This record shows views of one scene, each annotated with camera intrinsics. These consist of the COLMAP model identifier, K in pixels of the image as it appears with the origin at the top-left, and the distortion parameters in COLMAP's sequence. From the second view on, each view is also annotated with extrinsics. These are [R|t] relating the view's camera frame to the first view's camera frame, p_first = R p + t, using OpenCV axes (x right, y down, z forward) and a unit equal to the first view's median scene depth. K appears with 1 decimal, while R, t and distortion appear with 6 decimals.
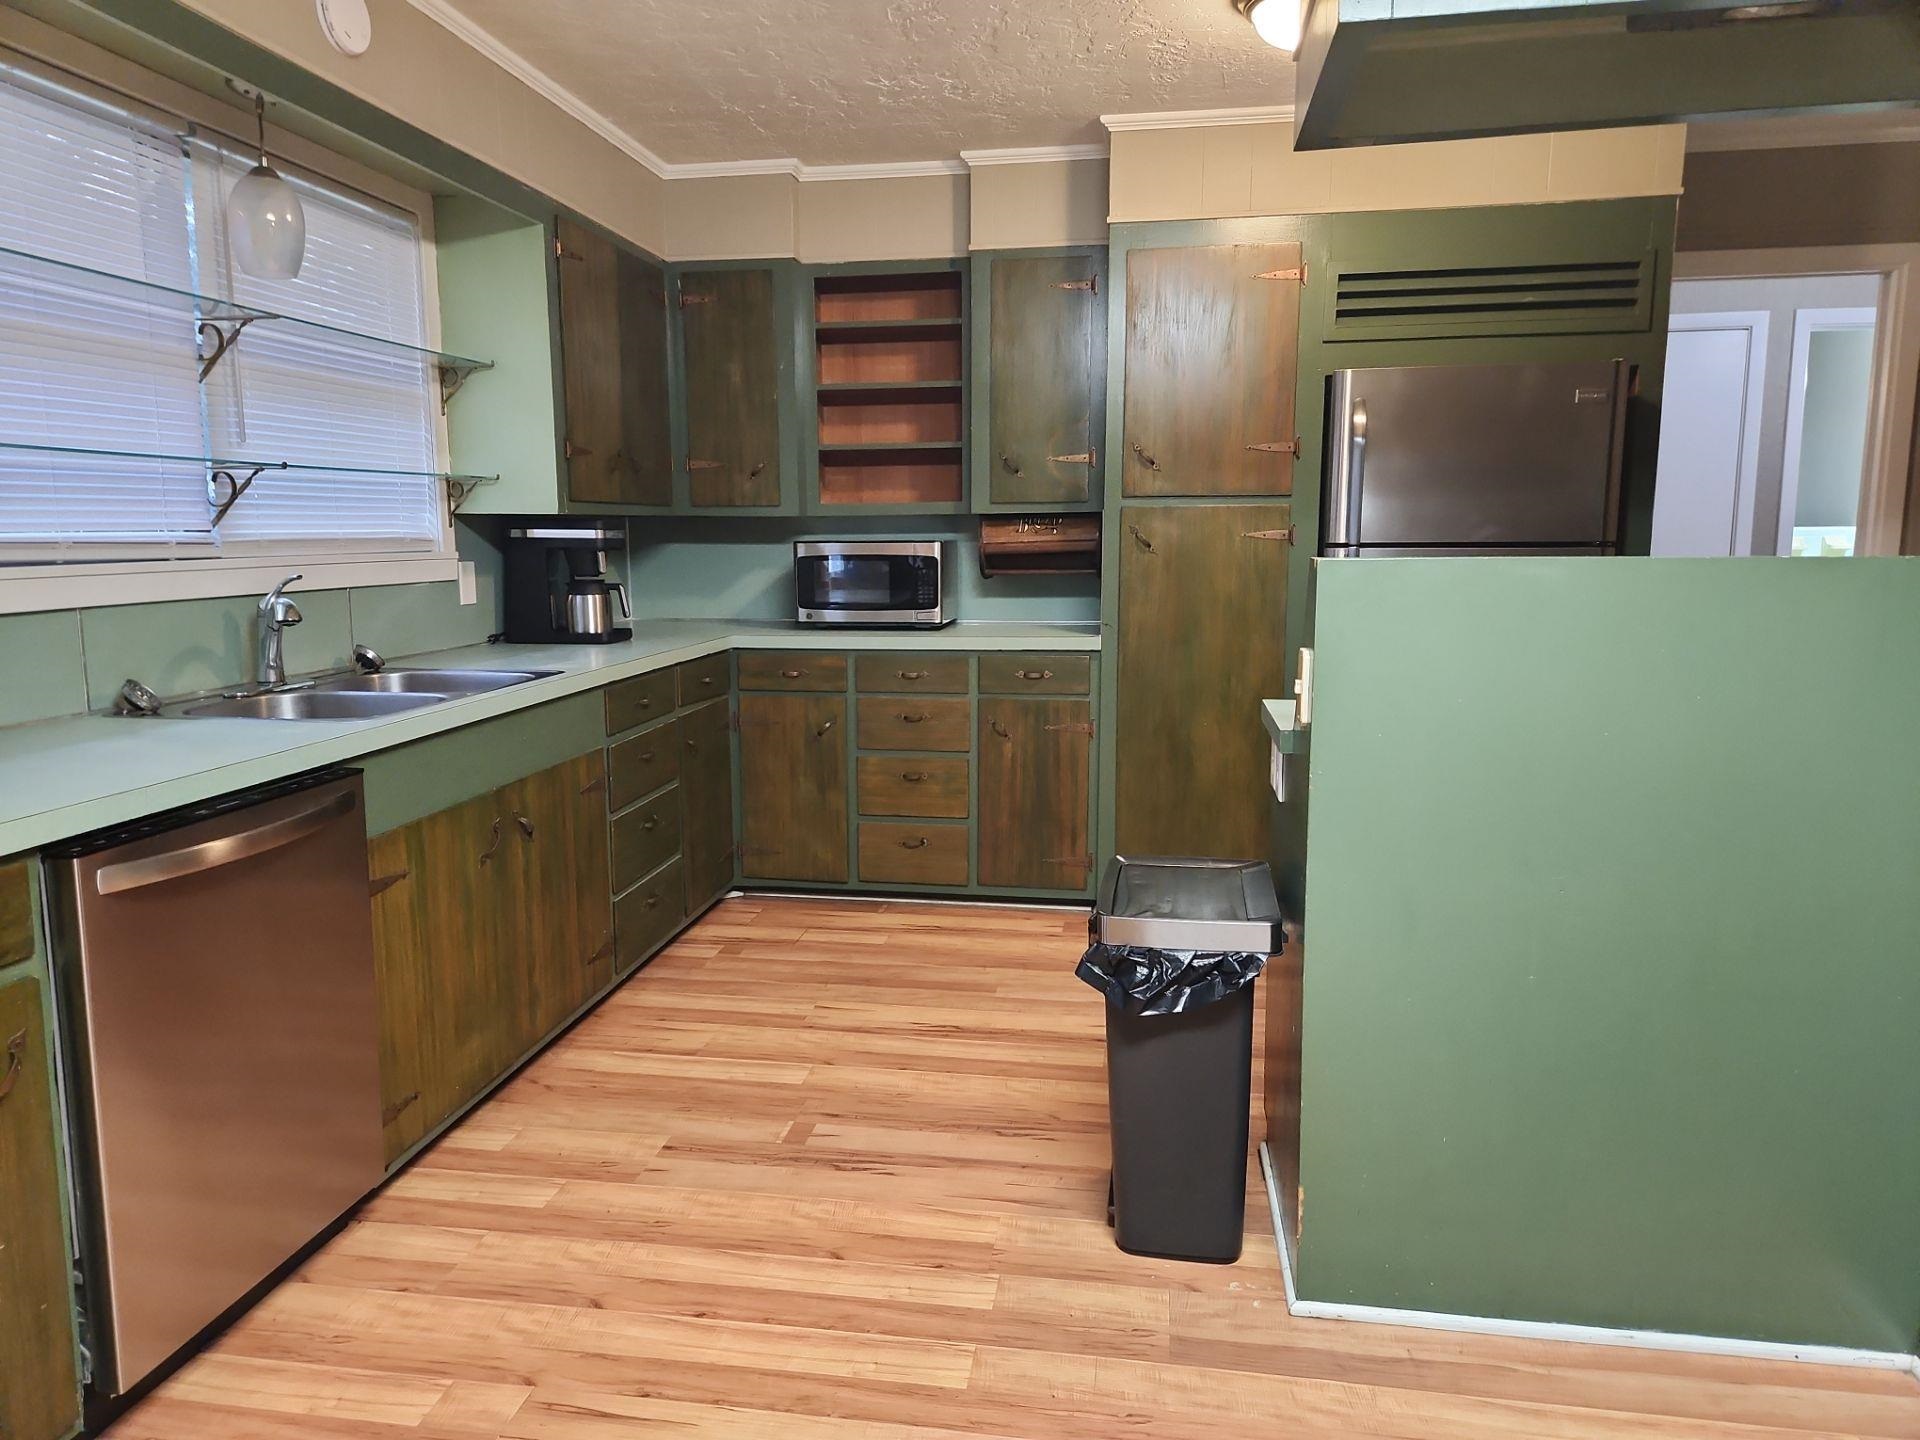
lens RADIAL K [[1268.7, 0, 948.8], [0, 1268.7, 707.1], [0, 0, 1]] dist [0.078863, -0.053779]
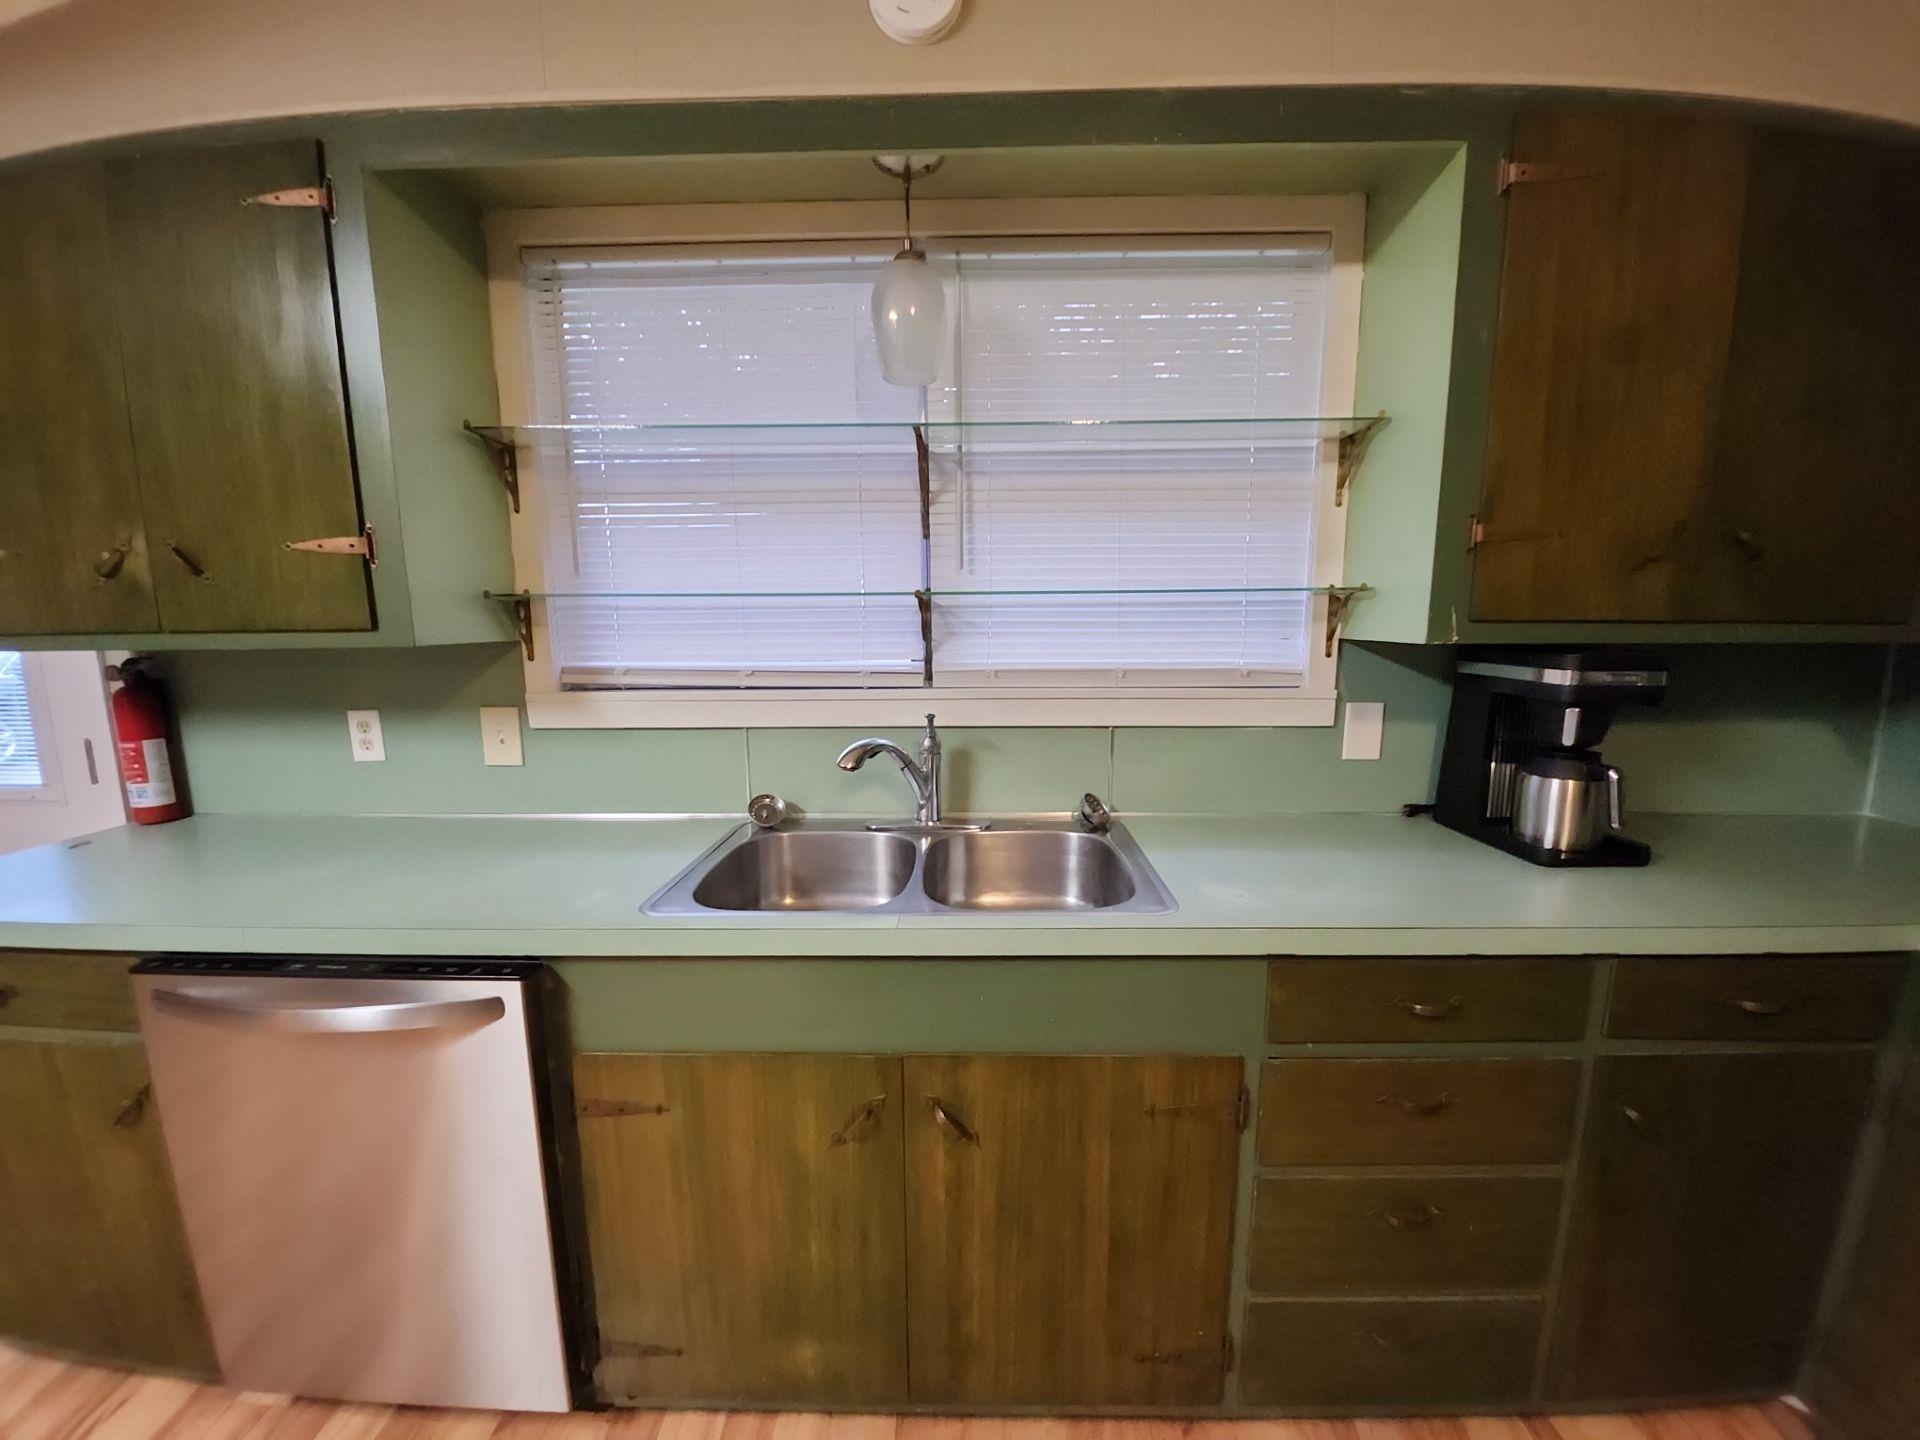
lens RADIAL K [[768.6, 0, 969.3], [0, 768.6, 741.6], [0, 0, 1]] dist [-0.015677, -0.003469]
pose [[0.147643, 0.162359, -0.975623, 0.028329], [-0.136389, 0.980352, 0.142506, -0.163084], [0.979592, 0.112024, 0.166886, 0.936199]]
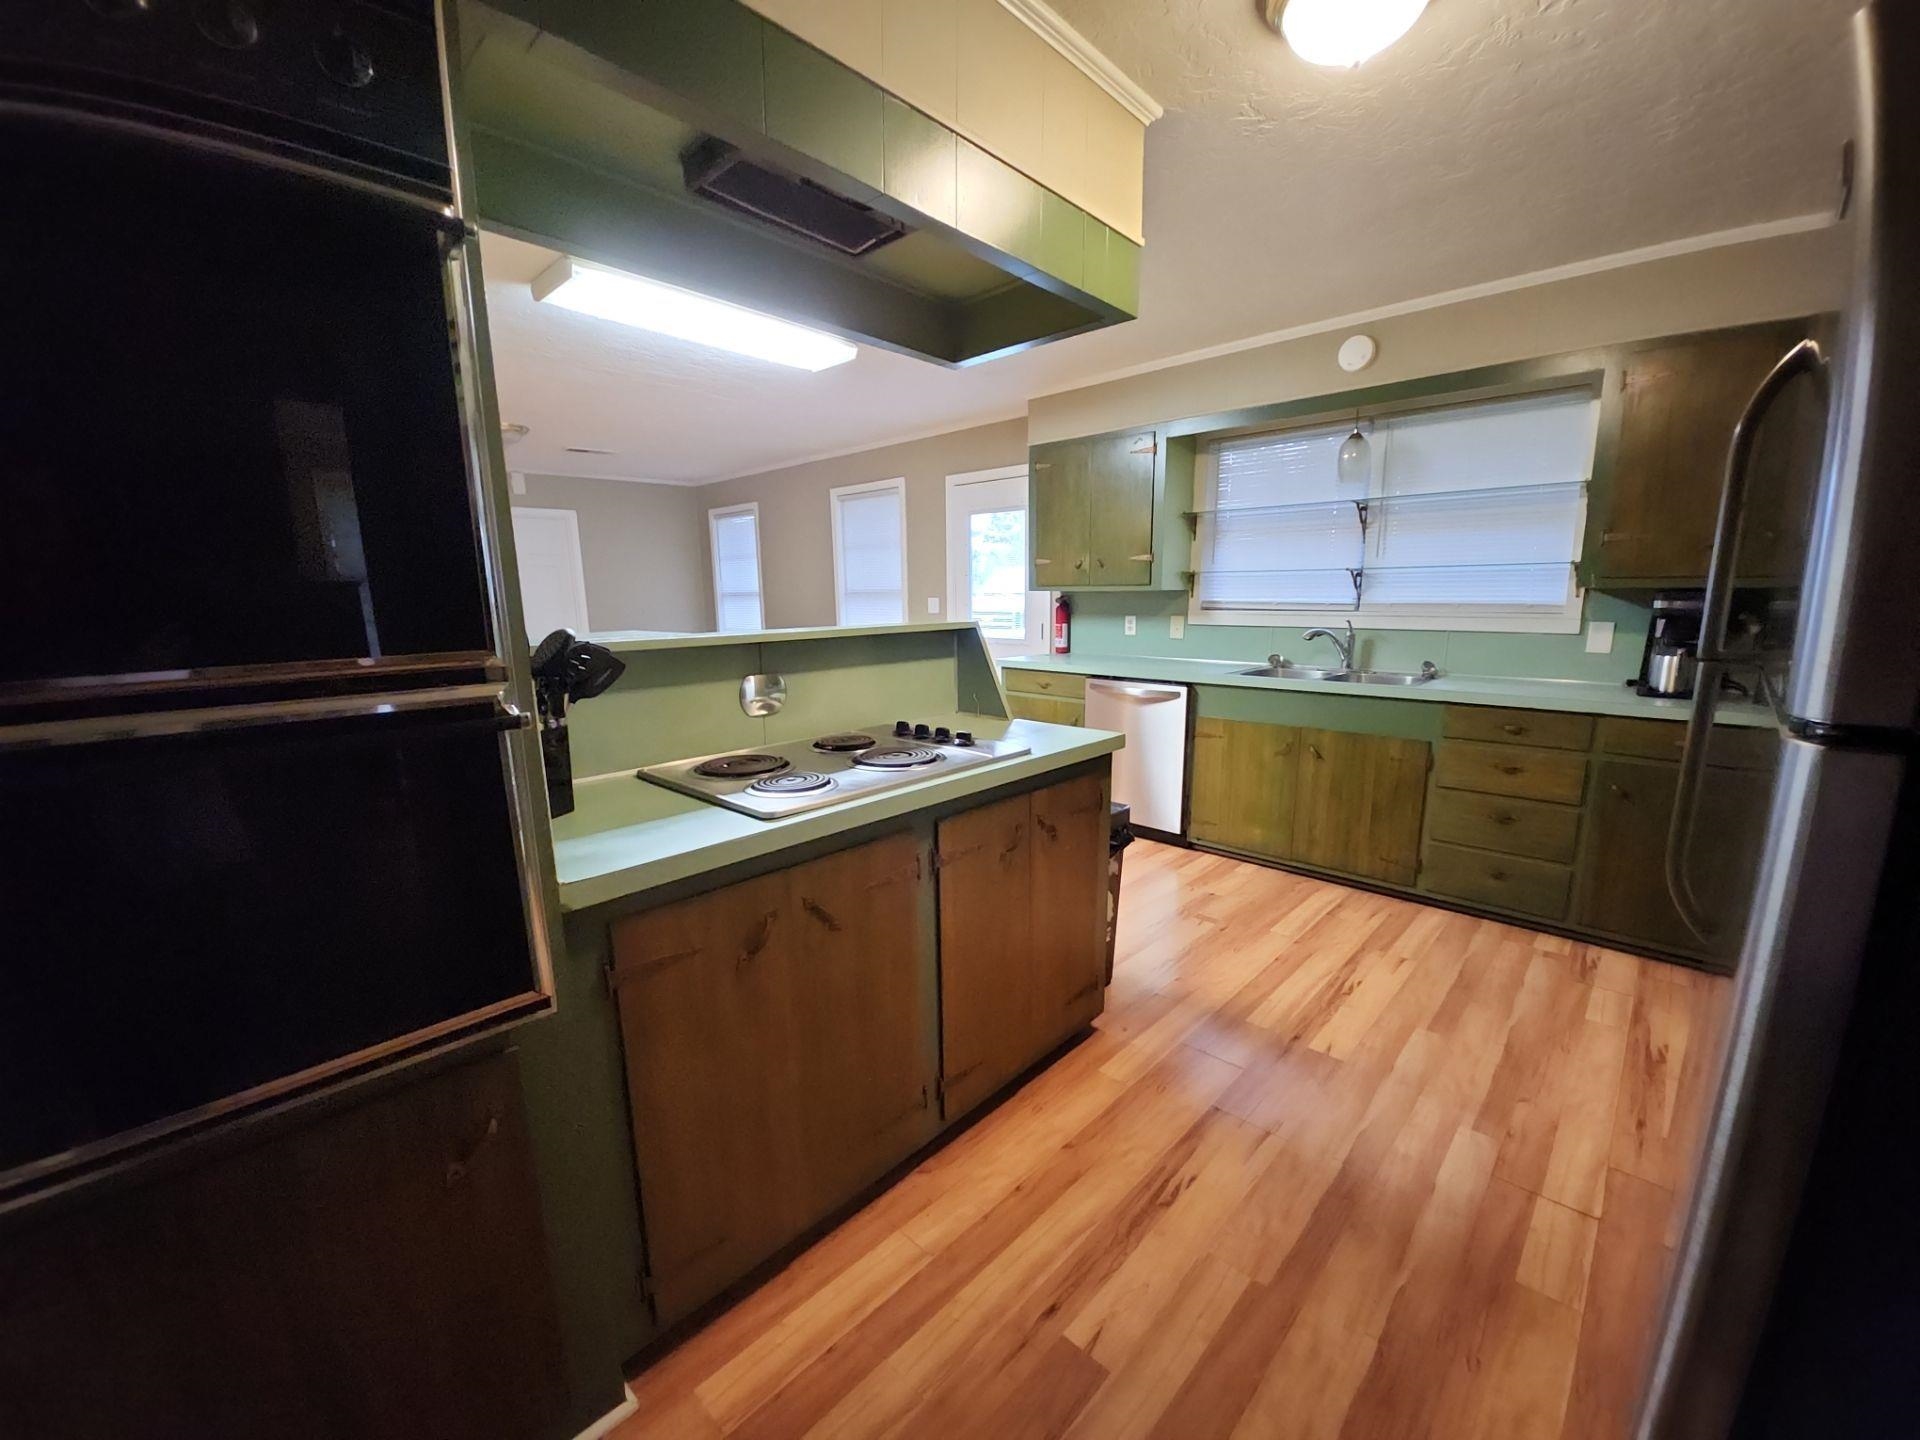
lens RADIAL K [[754.0, 0, 969.2], [0, 754.0, 737.3], [0, 0, 1]] dist [-0.002284, 0.000088]
pose [[-0.553462, 0.171185, -0.815092, 0.917774], [-0.105535, 0.956347, 0.272511, -0.191248], [0.826161, 0.236845, -0.511236, 1.167000]]
